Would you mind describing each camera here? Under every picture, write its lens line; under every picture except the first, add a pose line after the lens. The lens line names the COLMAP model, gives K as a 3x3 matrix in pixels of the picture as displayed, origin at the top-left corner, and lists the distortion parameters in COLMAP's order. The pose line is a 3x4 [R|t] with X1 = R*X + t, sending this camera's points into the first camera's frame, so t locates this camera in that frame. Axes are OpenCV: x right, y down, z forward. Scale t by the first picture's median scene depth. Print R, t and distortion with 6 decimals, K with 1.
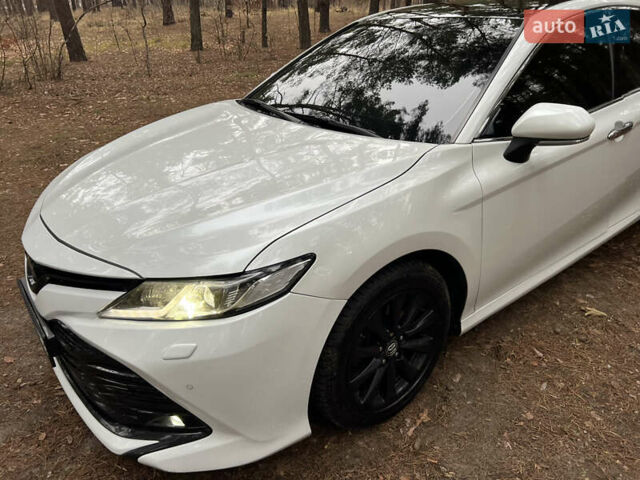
lens RADIAL K [[483.3, 0, 320.0], [0, 483.3, 240.0], [0, 0, 1]] dist [0.008917, 0.002308]
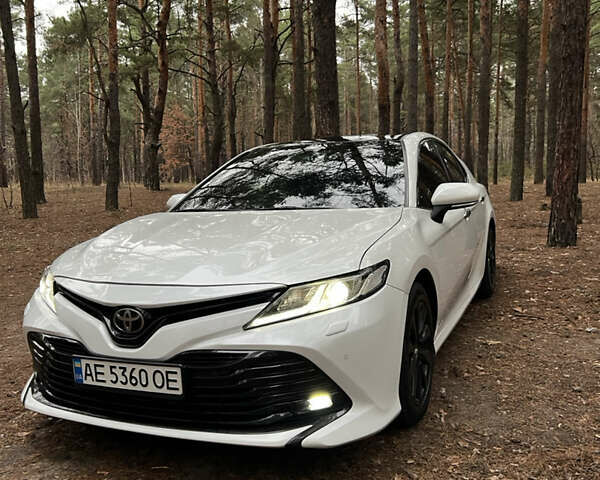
lens RADIAL K [[571.2, 0, 300.0], [0, 571.2, 240.0], [0, 0, 1]] dist [0.014051, 0.004066]
pose [[0.894031, -0.060642, 0.443883, -0.969317], [0.210262, 0.931693, -0.296206, 0.409302], [-0.395600, 0.358148, 0.845713, -0.335973]]
